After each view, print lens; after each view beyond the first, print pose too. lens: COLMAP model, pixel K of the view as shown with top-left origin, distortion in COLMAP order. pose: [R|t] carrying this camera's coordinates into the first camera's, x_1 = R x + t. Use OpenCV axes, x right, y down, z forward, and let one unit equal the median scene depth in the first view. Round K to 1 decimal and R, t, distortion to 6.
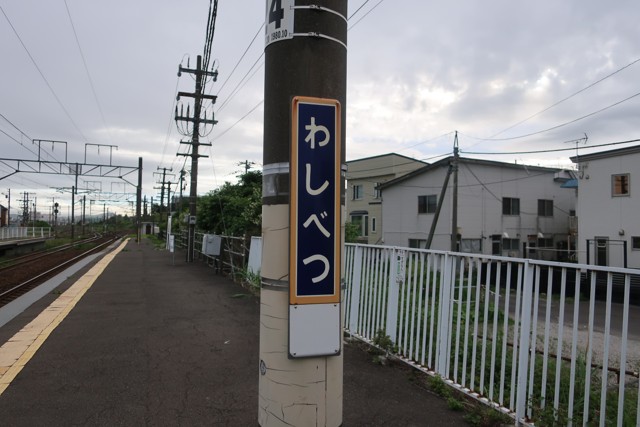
lens RADIAL K [[502.7, 0, 320.0], [0, 502.7, 213.5], [0, 0, 1]] dist [-0.001635, -0.003502]
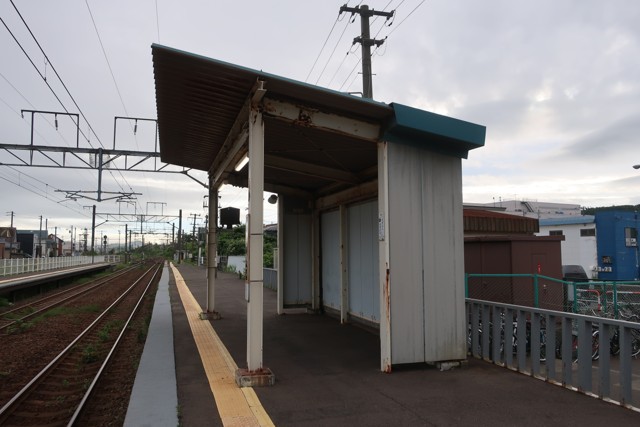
lens RADIAL K [[502.7, 0, 320.0], [0, 502.7, 213.5], [0, 0, 1]] dist [-0.001635, -0.003502]
pose [[0.998718, -0.018298, -0.047193, 0.346869], [0.015936, 0.998625, -0.049946, -0.031370], [0.048042, 0.049130, 0.997636, -1.243464]]
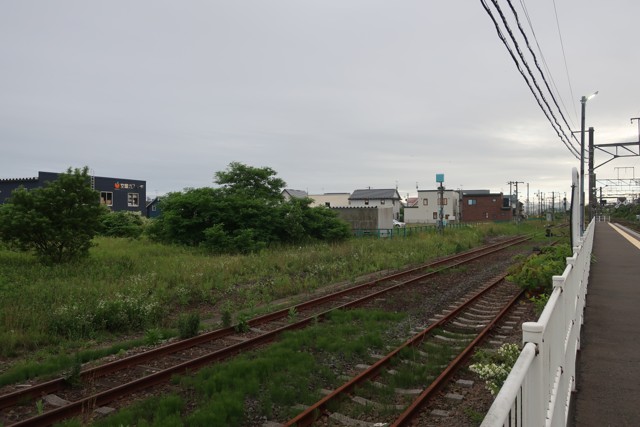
lens RADIAL K [[502.7, 0, 320.0], [0, 502.7, 213.5], [0, 0, 1]] dist [-0.001635, -0.003502]
pose [[0.661831, -0.019132, -0.749409, 0.183266], [0.034954, 0.999375, 0.005355, -0.059123], [0.748838, -0.029739, 0.662086, -2.160753]]
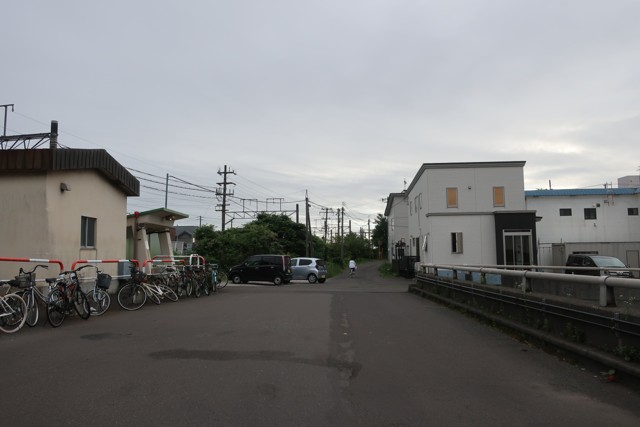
lens RADIAL K [[502.7, 0, 320.0], [0, 502.7, 213.5], [0, 0, 1]] dist [-0.001635, -0.003502]
pose [[0.825879, -0.071457, -0.559301, 1.306756], [0.039003, 0.996801, -0.069761, 0.068265], [0.562497, 0.035799, 0.826024, -0.581428]]
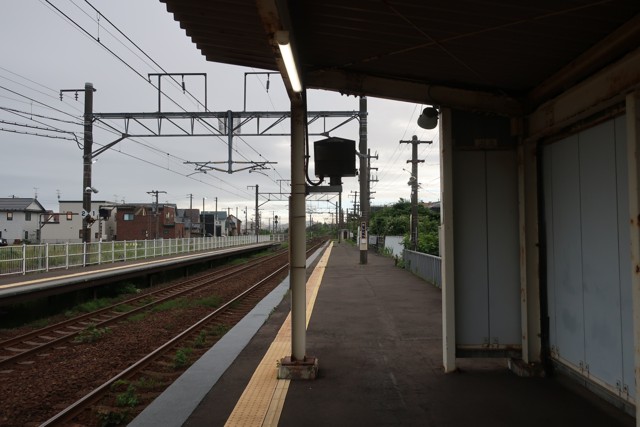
lens RADIAL K [[502.7, 0, 320.0], [0, 502.7, 213.5], [0, 0, 1]] dist [-0.001635, -0.003502]
pose [[0.929619, -0.029451, -0.367343, 0.309825], [0.025803, 0.999557, -0.014837, -0.025497], [0.367617, 0.004314, 0.929967, -0.947719]]
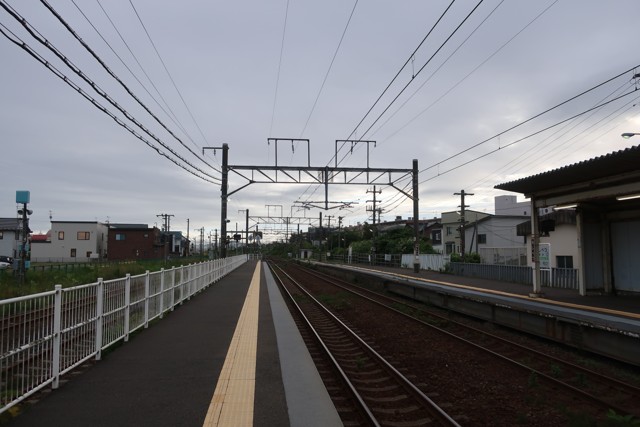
lens RADIAL K [[502.7, 0, 320.0], [0, 502.7, 213.5], [0, 0, 1]] dist [-0.001635, -0.003502]
pose [[0.974111, -0.031029, -0.223931, 0.059701], [0.020091, 0.998499, -0.050958, -0.043436], [0.225176, 0.045139, 0.973272, -1.533049]]
